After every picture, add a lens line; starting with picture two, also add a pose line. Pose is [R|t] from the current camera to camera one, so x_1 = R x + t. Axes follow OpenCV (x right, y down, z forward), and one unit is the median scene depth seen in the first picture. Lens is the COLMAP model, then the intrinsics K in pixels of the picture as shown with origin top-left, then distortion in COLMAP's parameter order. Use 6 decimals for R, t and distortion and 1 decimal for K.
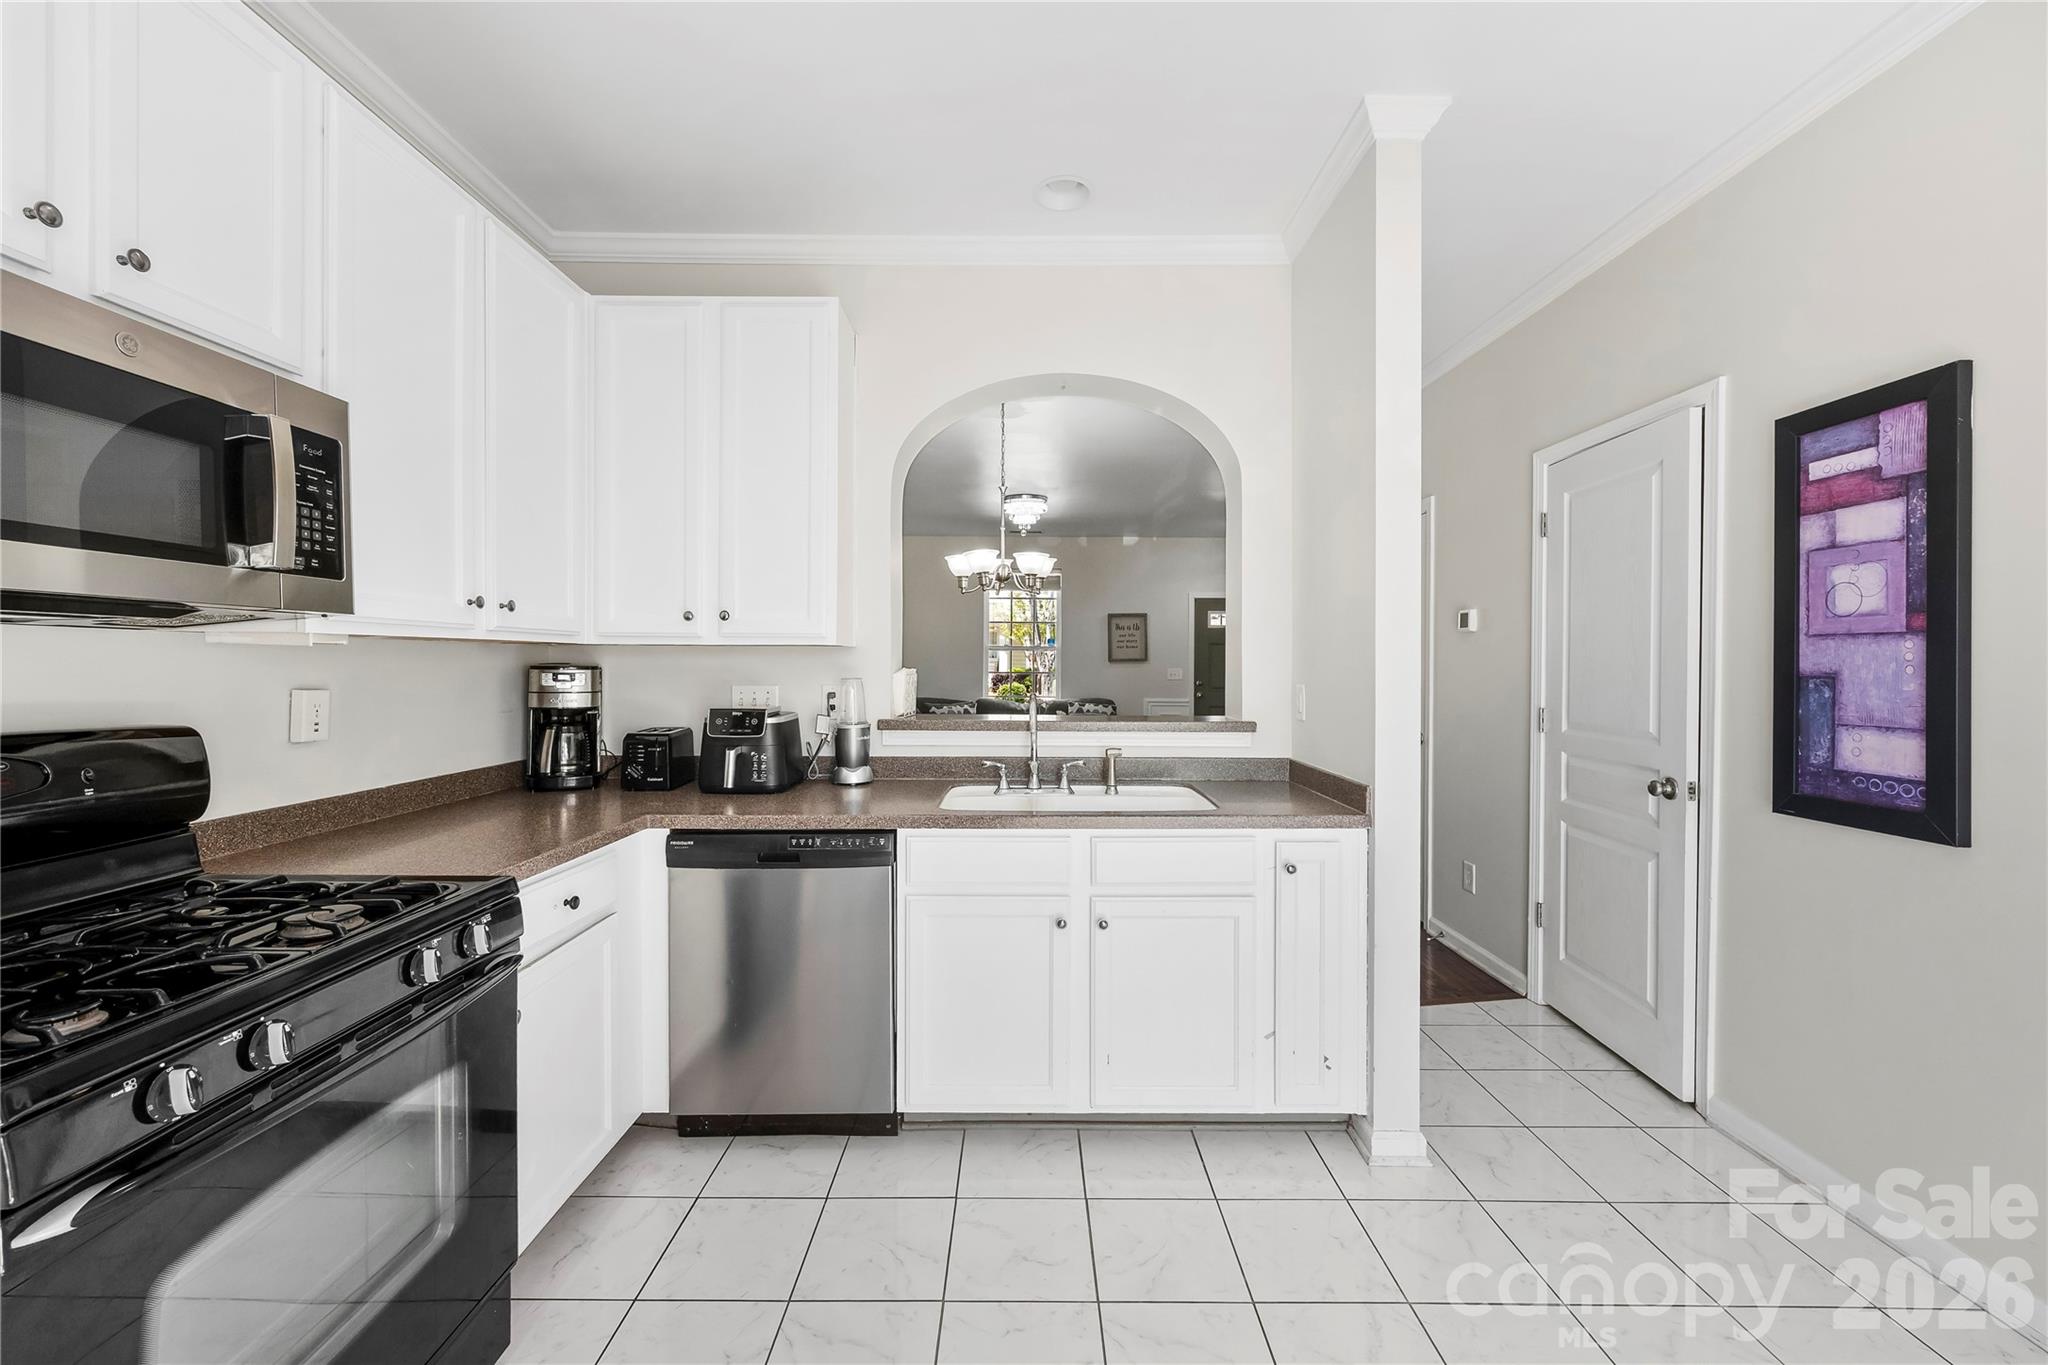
lens RADIAL K [[796.8, 0, 1025.0], [0, 796.8, 668.7], [0, 0, 1]] dist [0.001359, 0.000240]
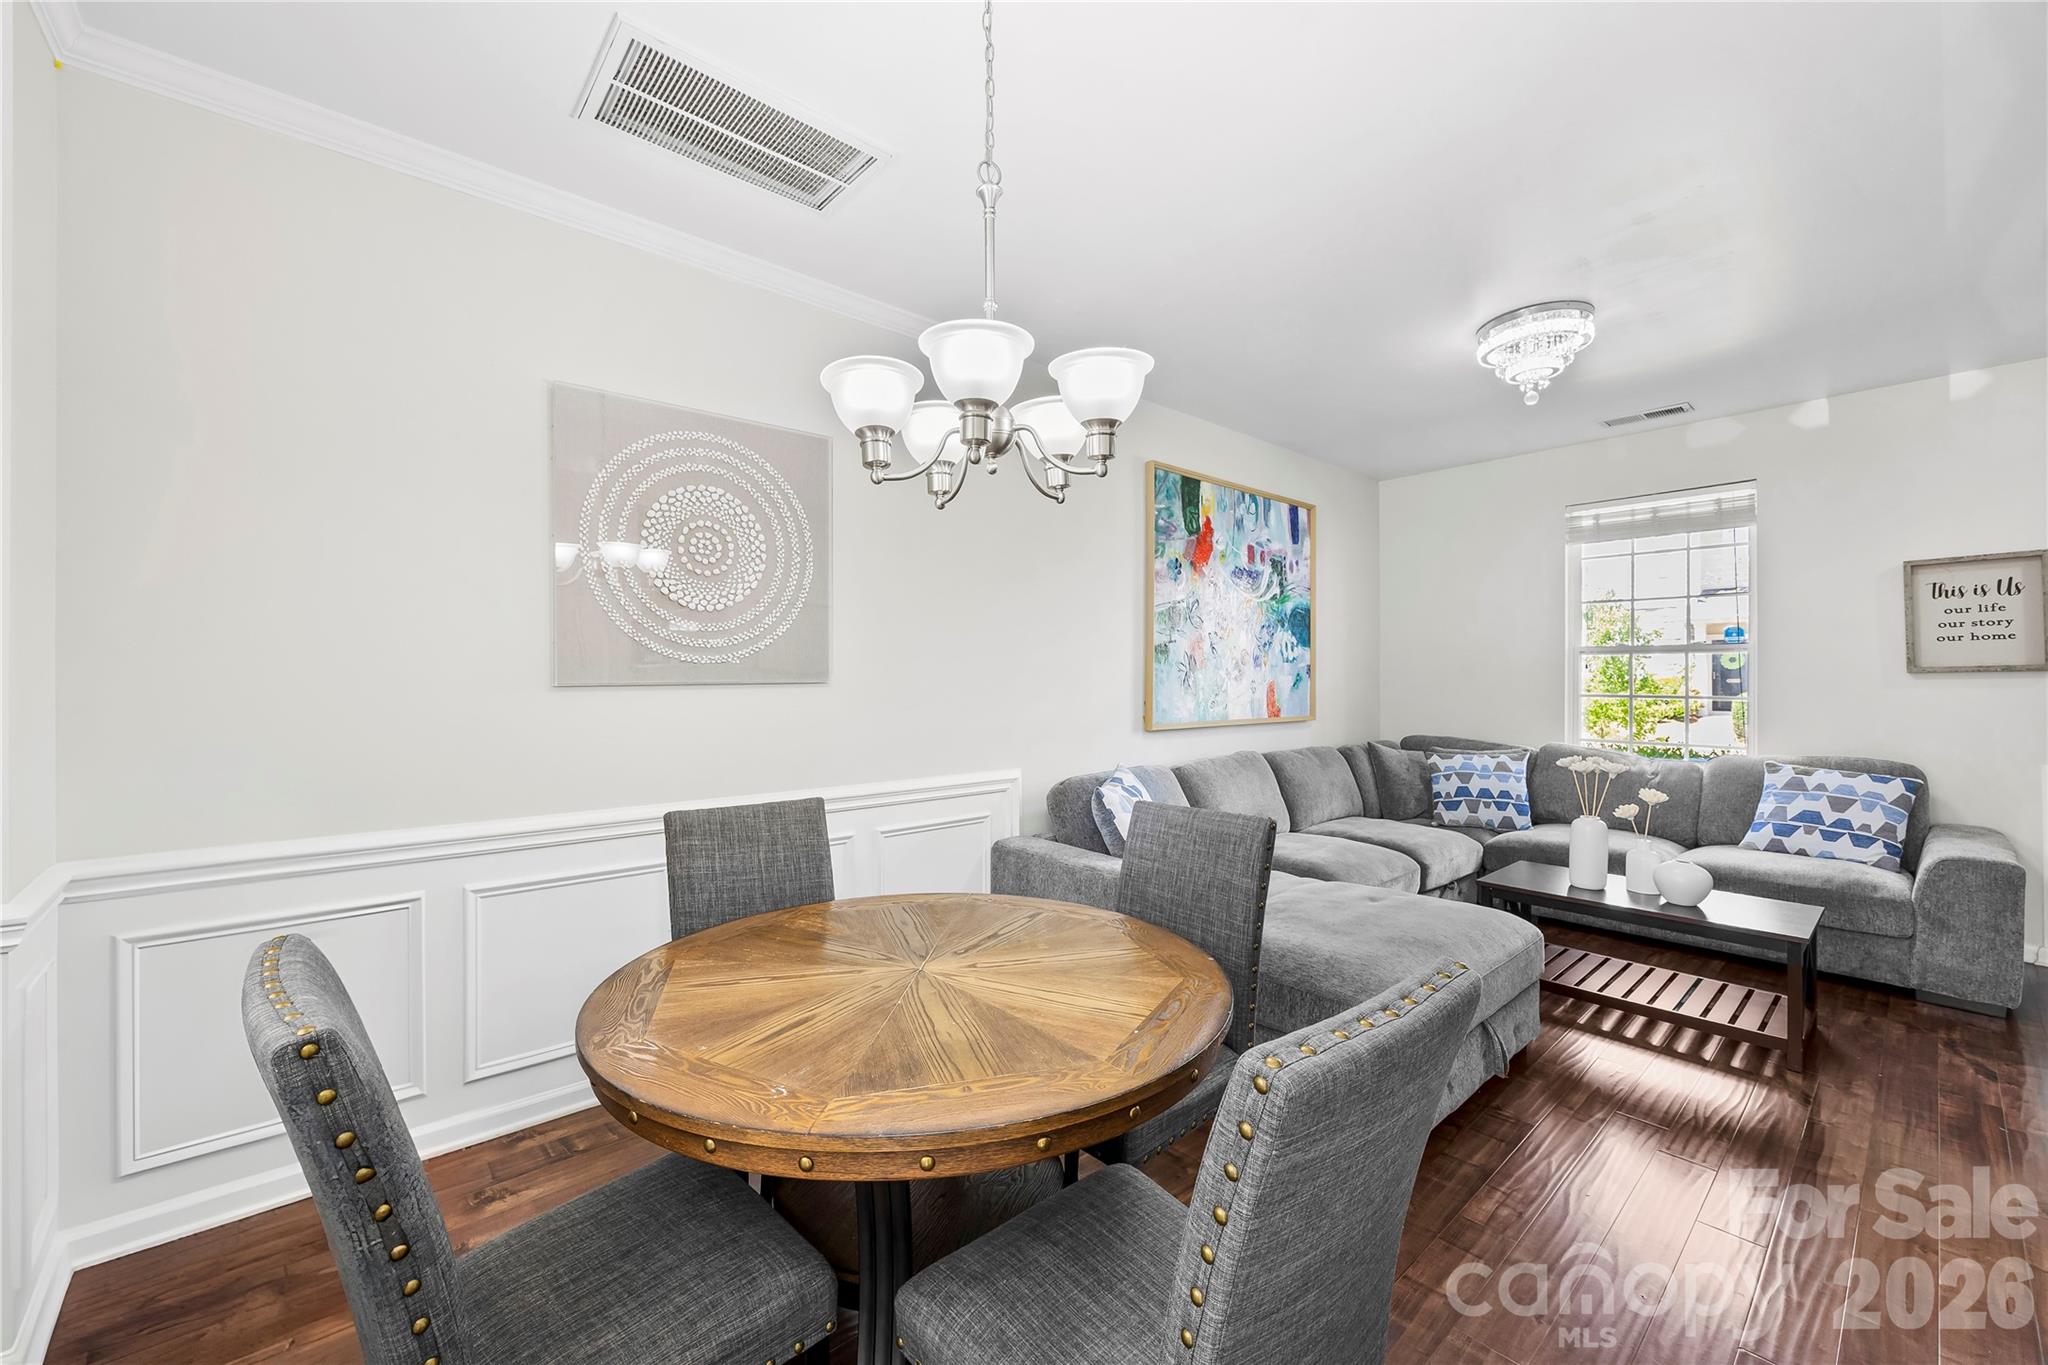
lens RADIAL K [[796.8, 0, 1021.7], [0, 796.8, 676.9], [0, 0, 1]] dist [0.001359, 0.000240]
pose [[0.656458, -0.006500, -0.754334, 0.468799], [-0.000530, 0.999959, -0.009077, -0.012520], [0.754362, 0.006359, 0.656428, 1.466274]]
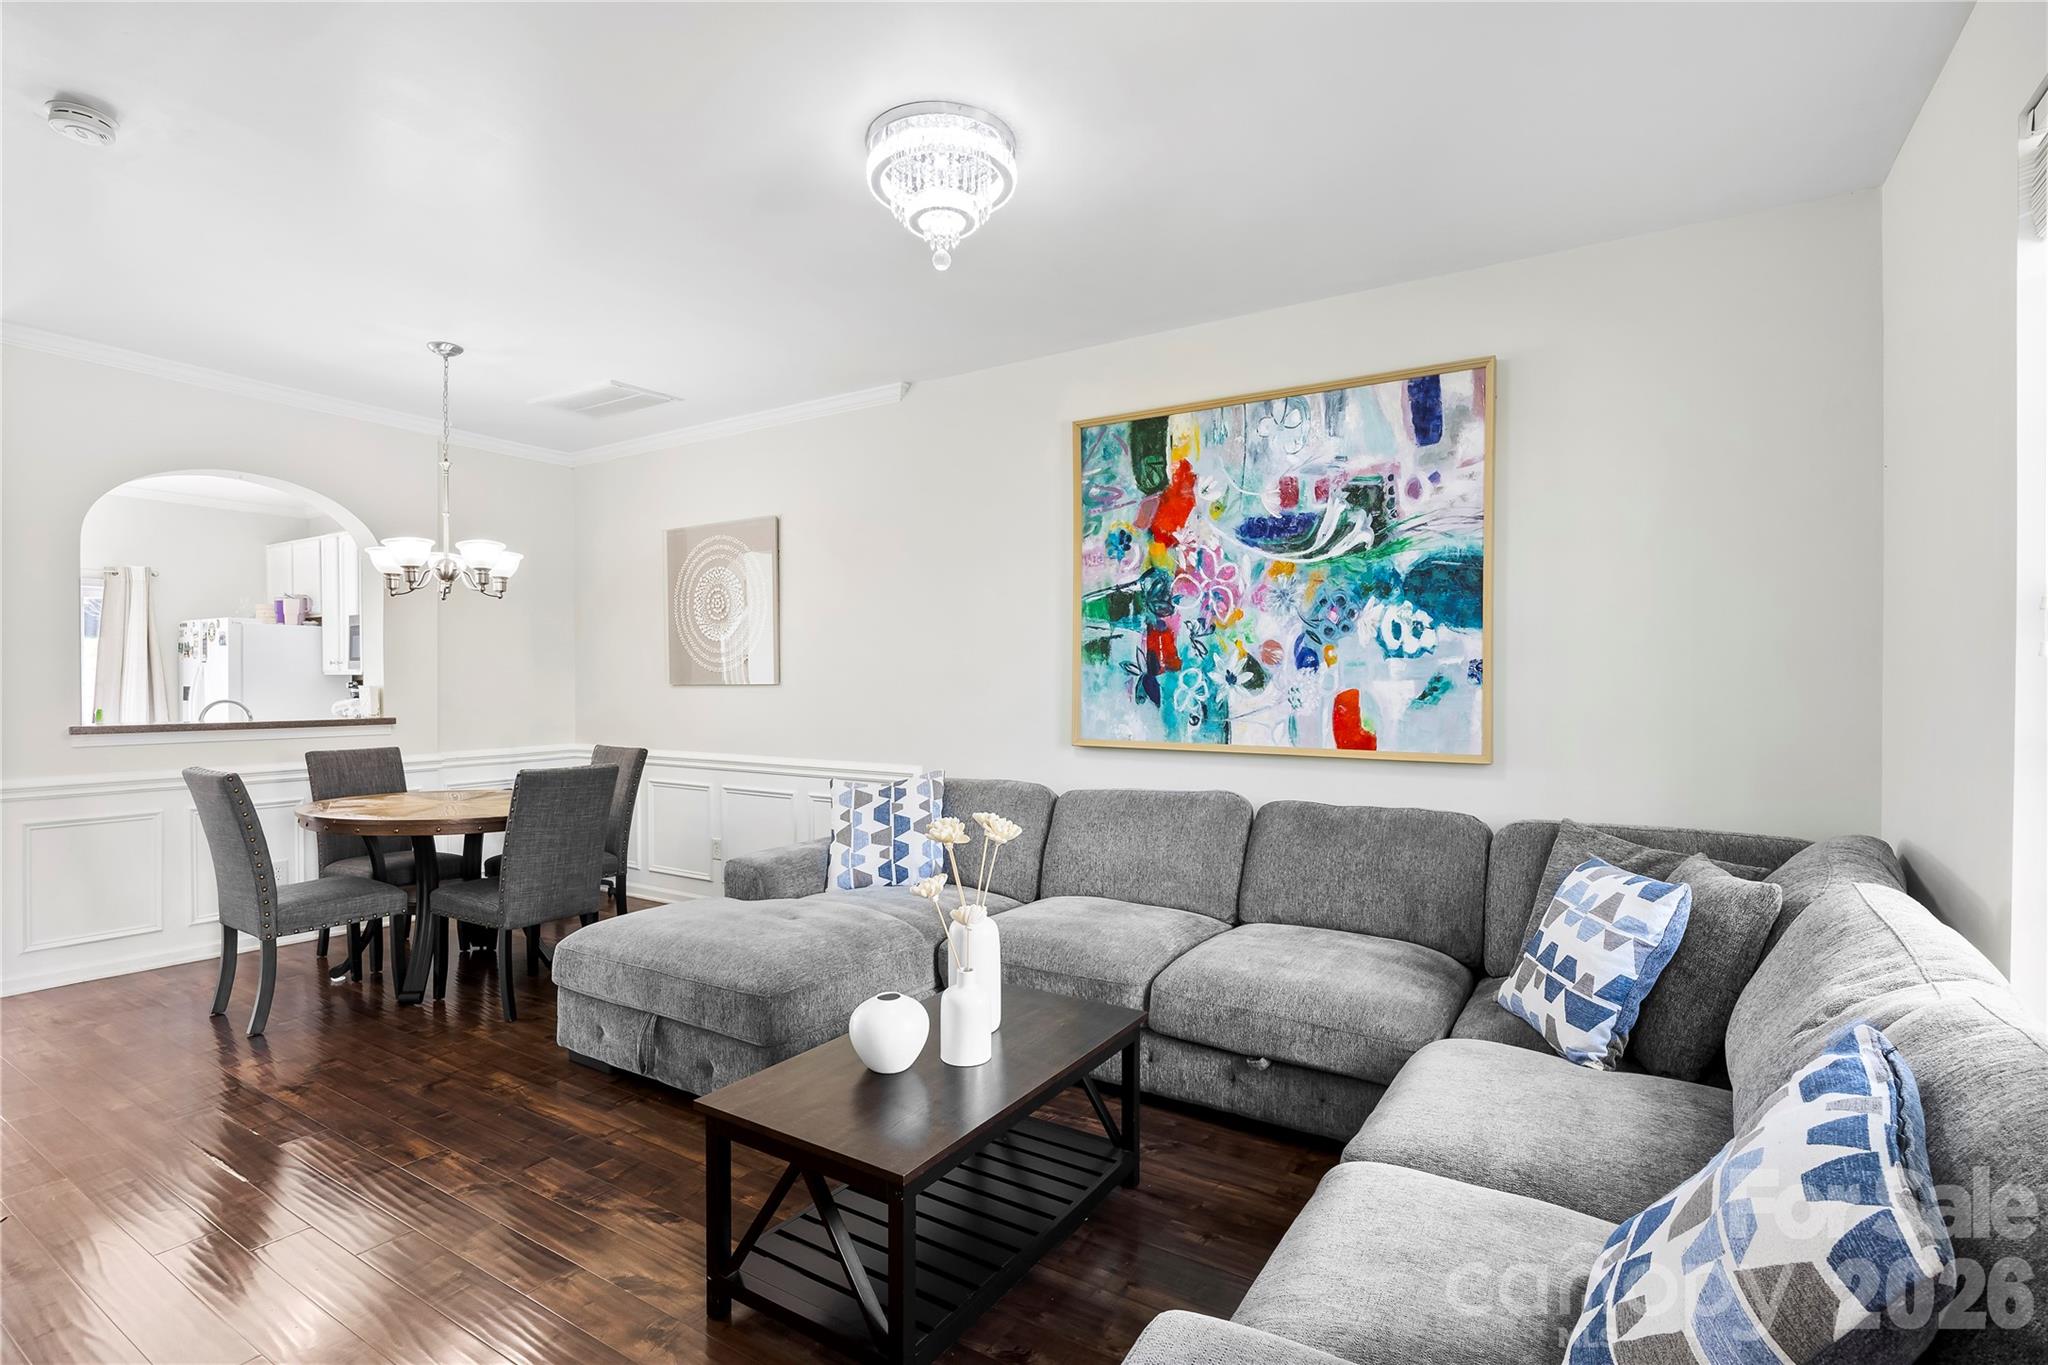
lens RADIAL K [[964.4, 0, 1009.4], [0, 964.4, 711.2], [0, 0, 1]] dist [-0.010419, 0.000750]
pose [[-0.535411, 0.016853, -0.844423, 0.917905], [-0.013124, 0.999514, 0.028270, -0.023075], [0.844490, 0.026218, -0.534930, 3.774638]]
